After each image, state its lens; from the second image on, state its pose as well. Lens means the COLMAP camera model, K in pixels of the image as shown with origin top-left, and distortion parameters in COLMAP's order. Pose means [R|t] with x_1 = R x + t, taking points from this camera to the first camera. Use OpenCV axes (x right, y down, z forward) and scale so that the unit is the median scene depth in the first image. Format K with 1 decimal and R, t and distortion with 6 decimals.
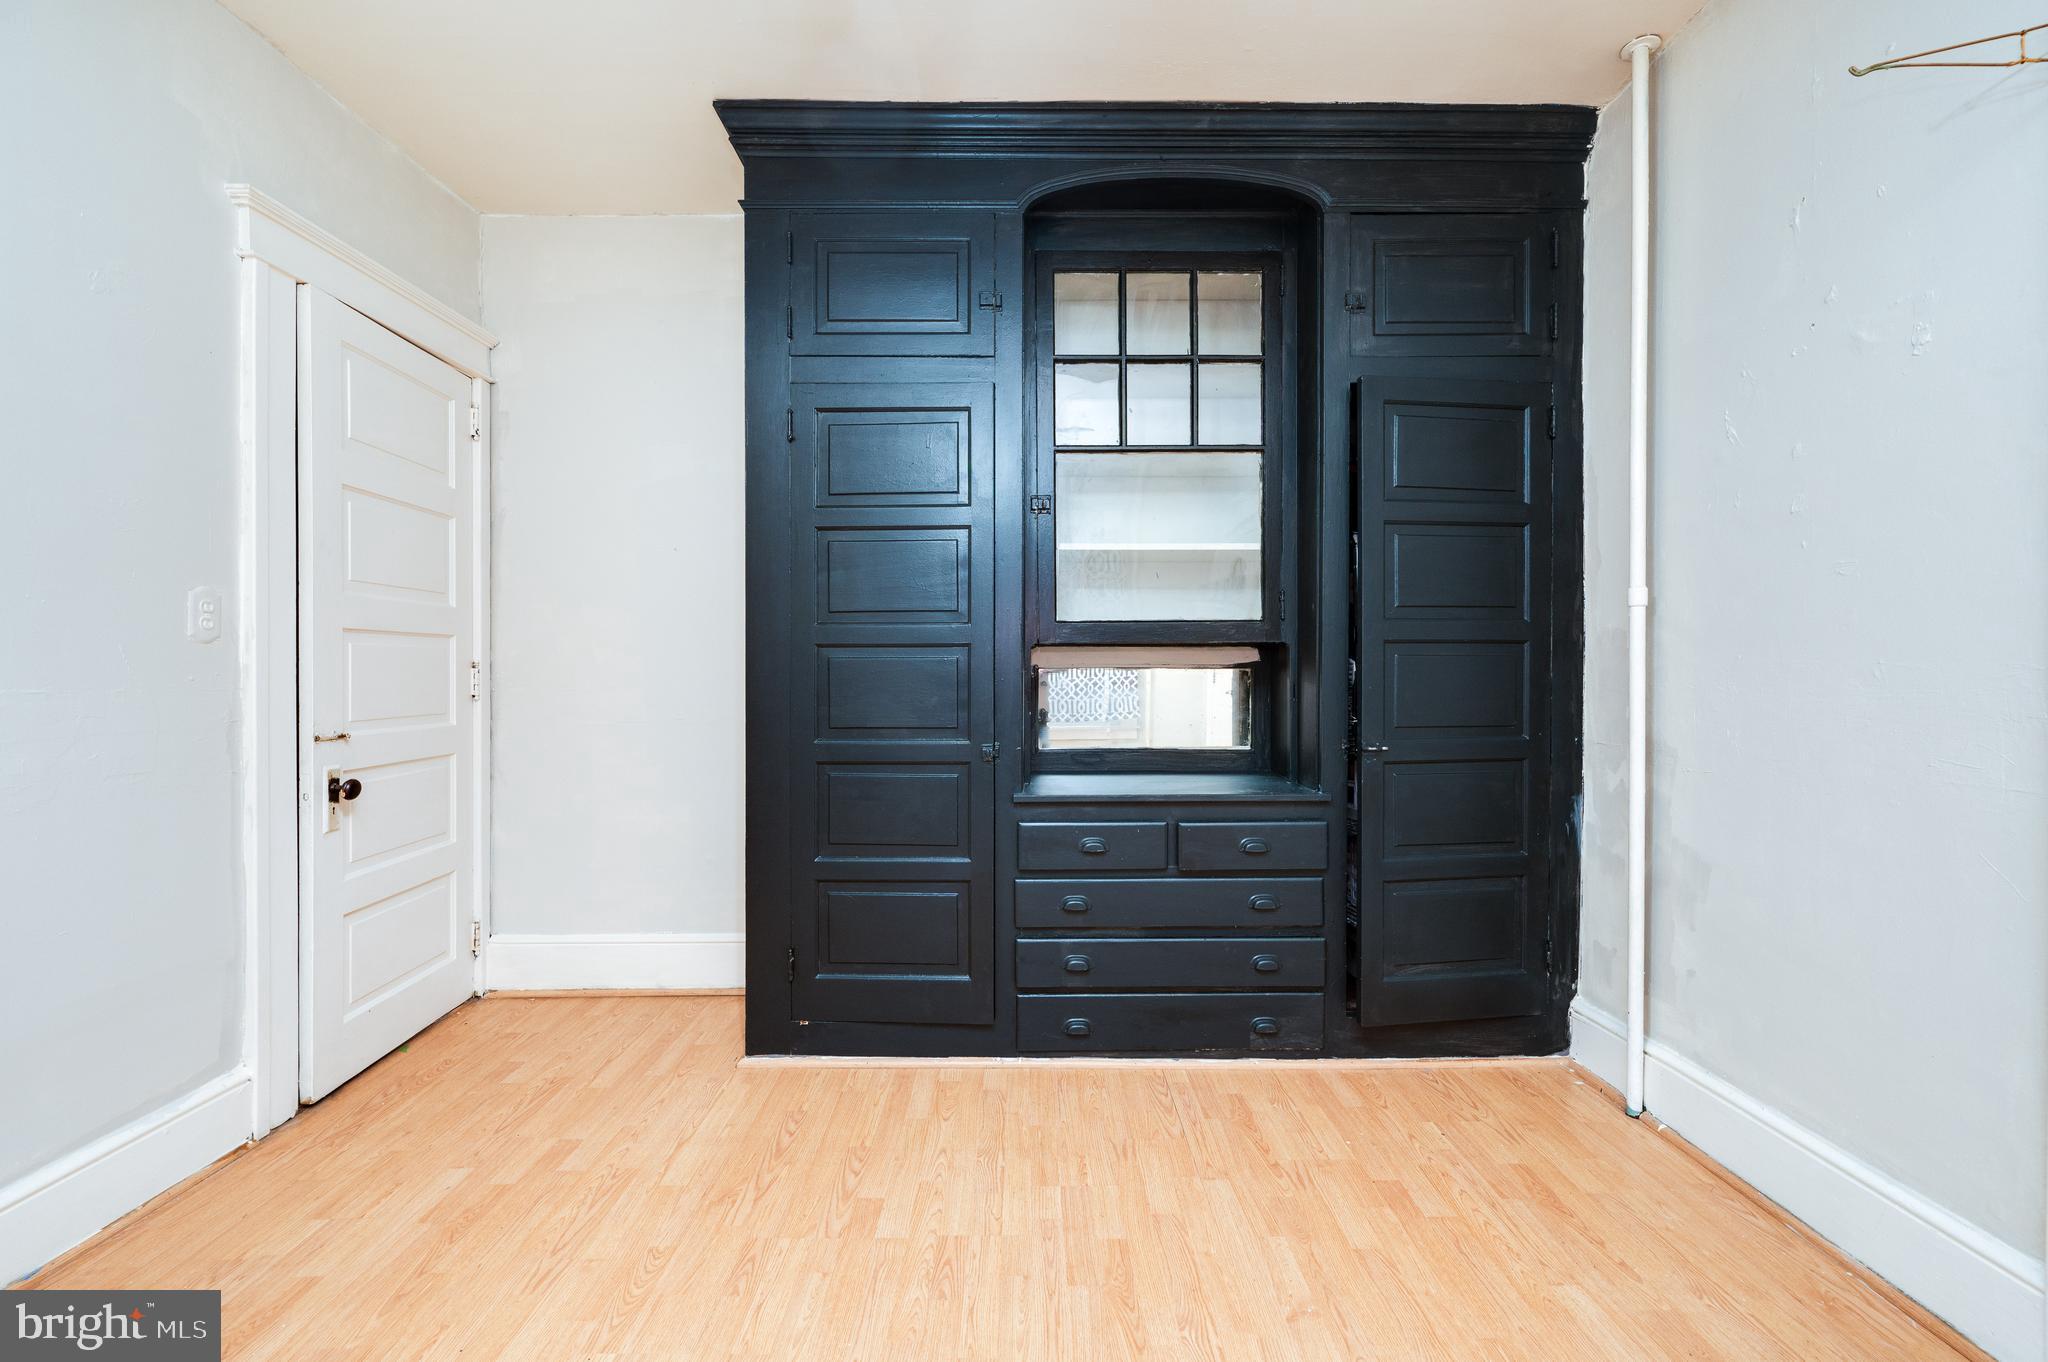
lens RADIAL K [[817.0, 0, 1027.6], [0, 817.0, 680.9], [0, 0, 1]] dist [0.000034, -0.000639]
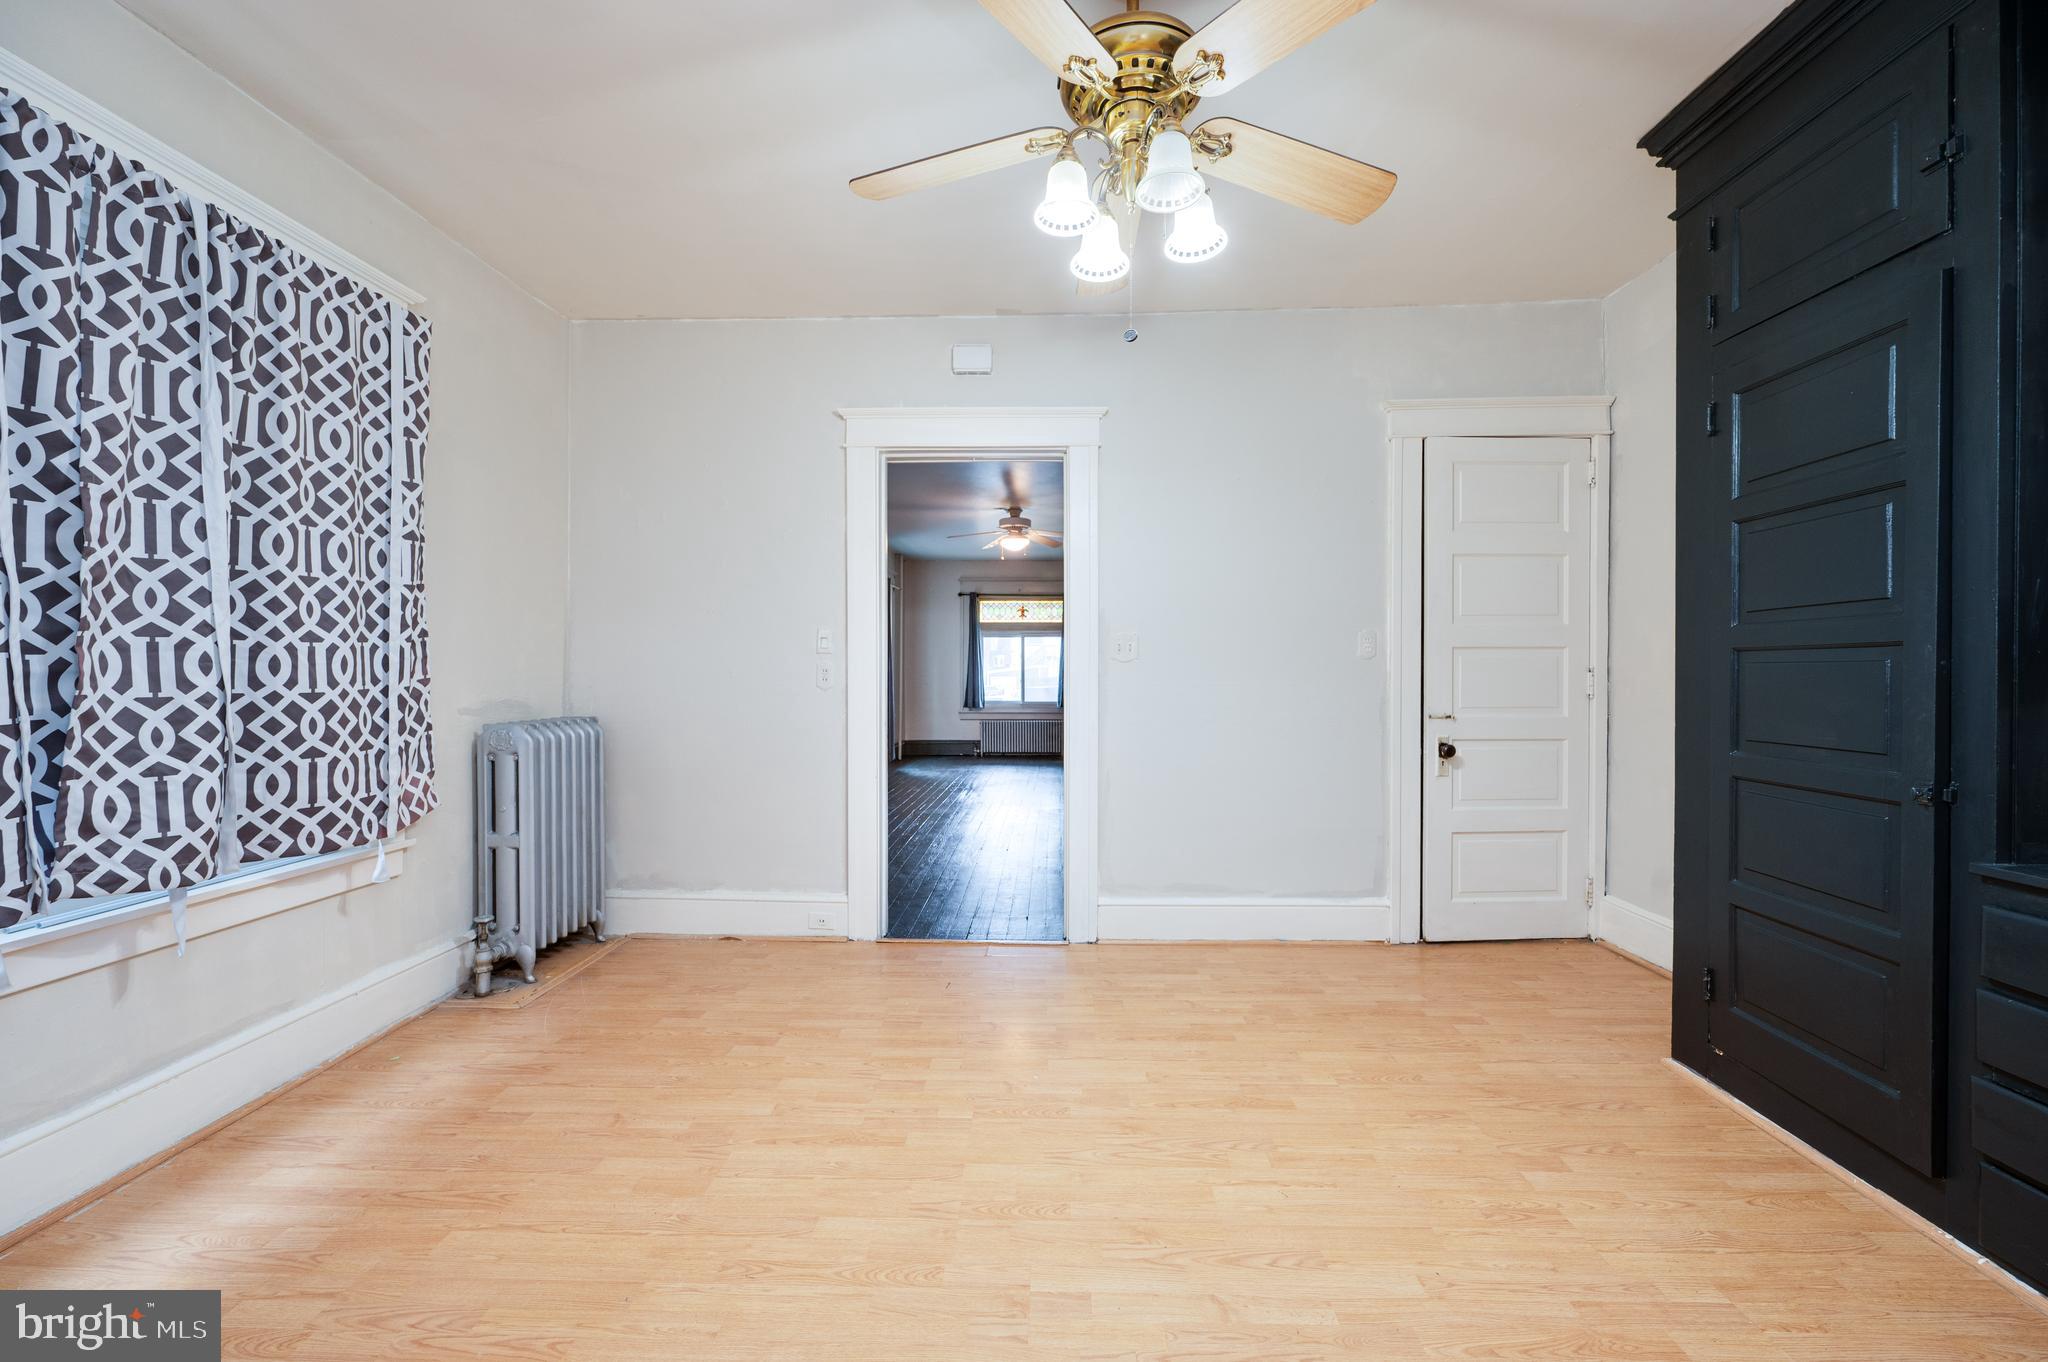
lens RADIAL K [[817.0, 0, 1051.3], [0, 817.0, 675.5], [0, 0, 1]] dist [0.000034, -0.000639]
pose [[-0.015813, 0.006274, -0.999855, 0.672305], [-0.010125, 0.999928, 0.006435, -0.011551], [0.999824, 0.010225, -0.015749, 0.244742]]
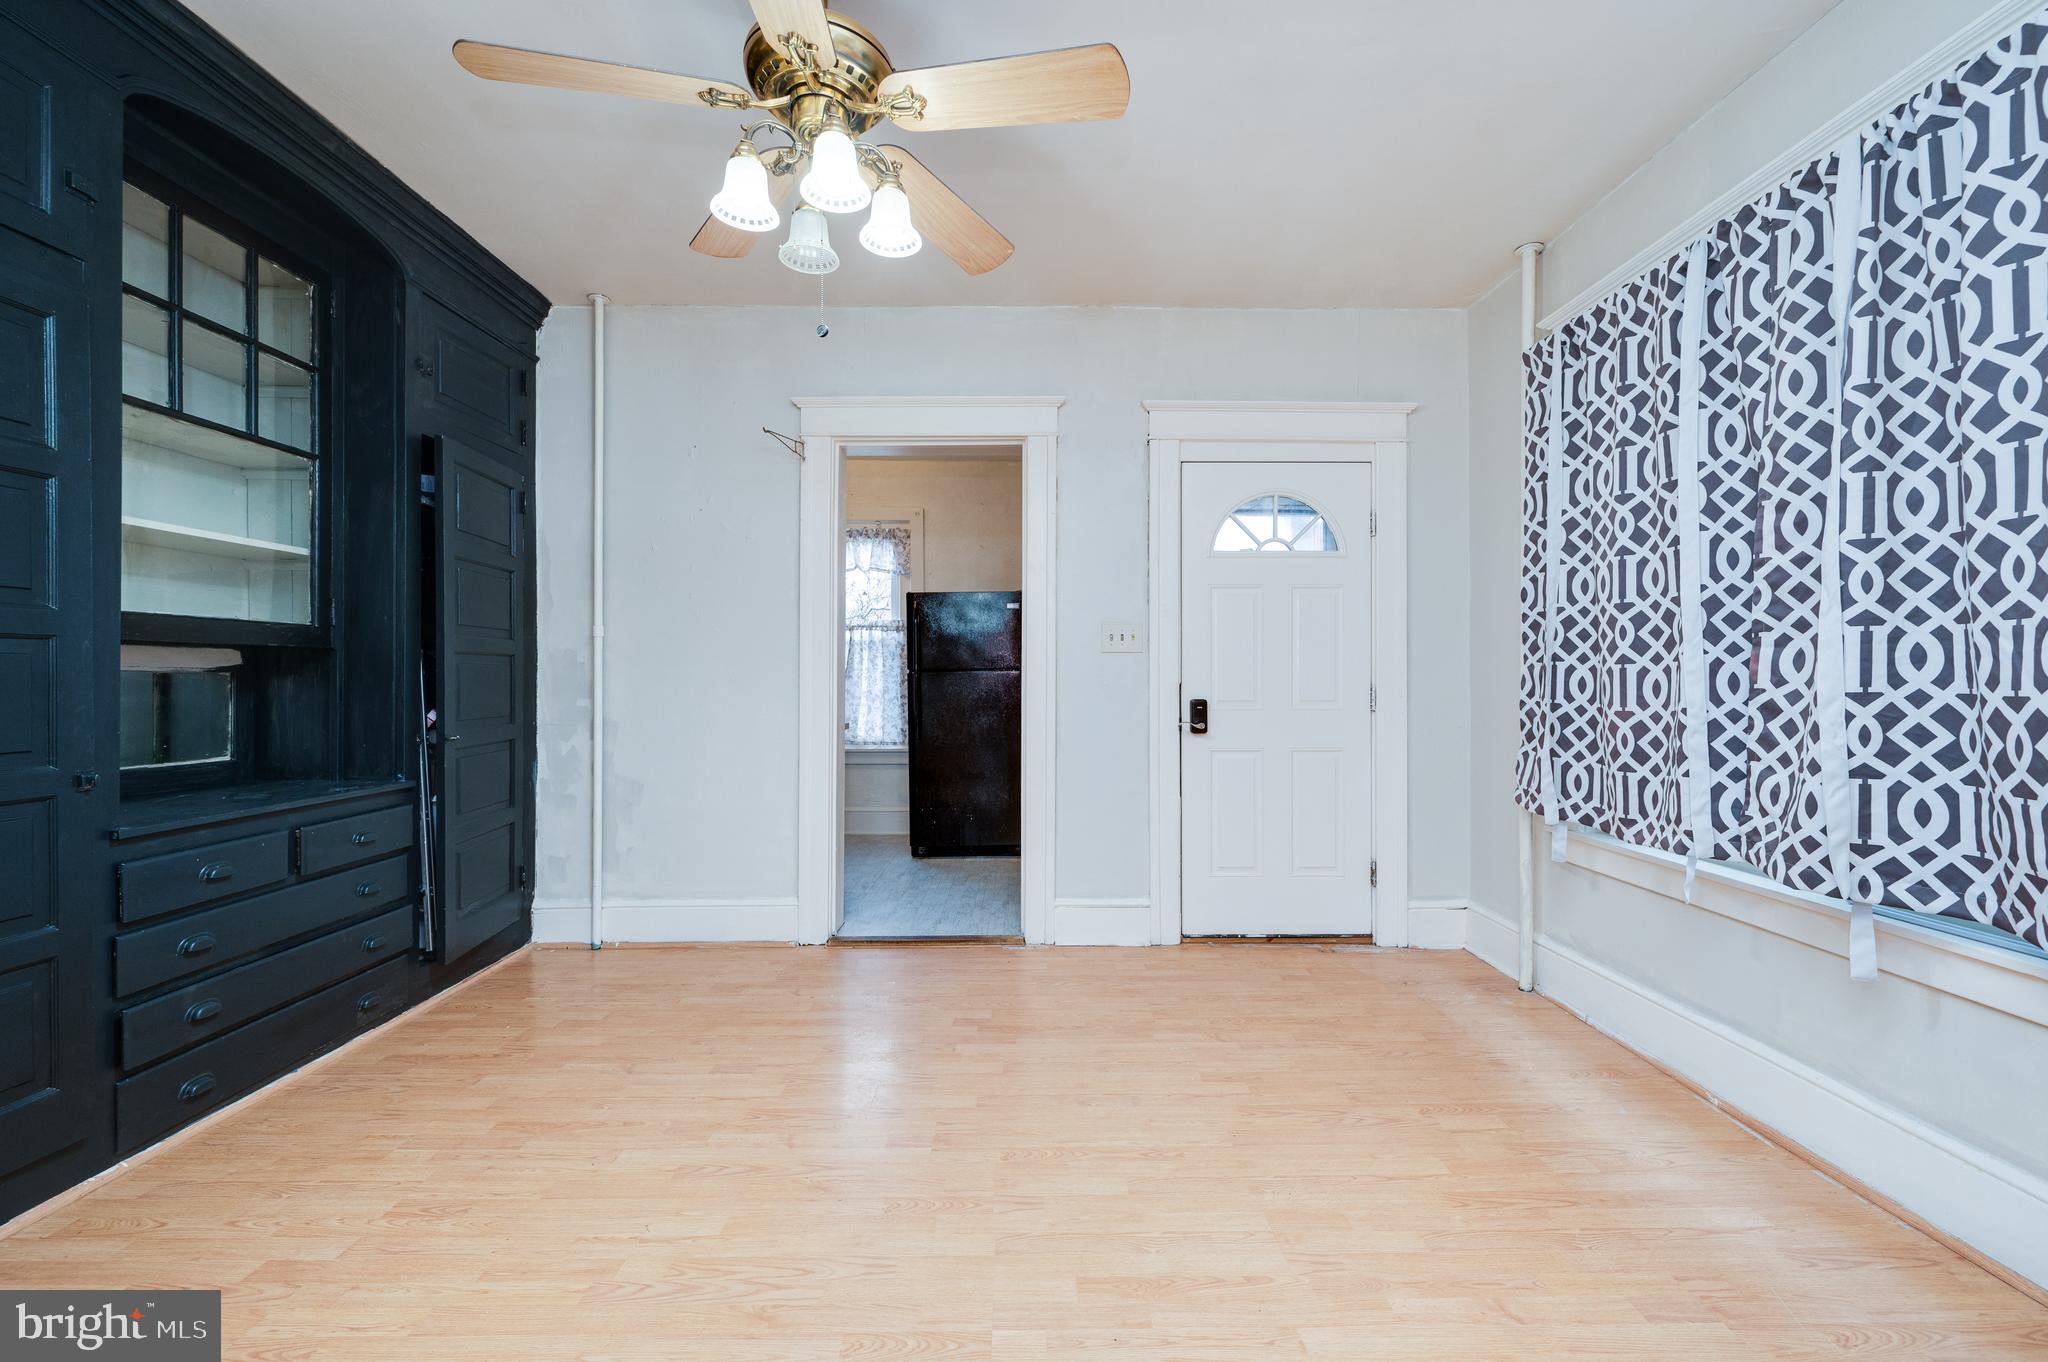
lens RADIAL K [[817.0, 0, 1016.3], [0, 817.0, 682.2], [0, 0, 1]] dist [0.000034, -0.000639]
pose [[0.016977, -0.003025, 0.999851, -0.788211], [0.010158, 0.999944, 0.002853, 0.004083], [-0.999804, 0.010108, 0.017007, 0.118469]]
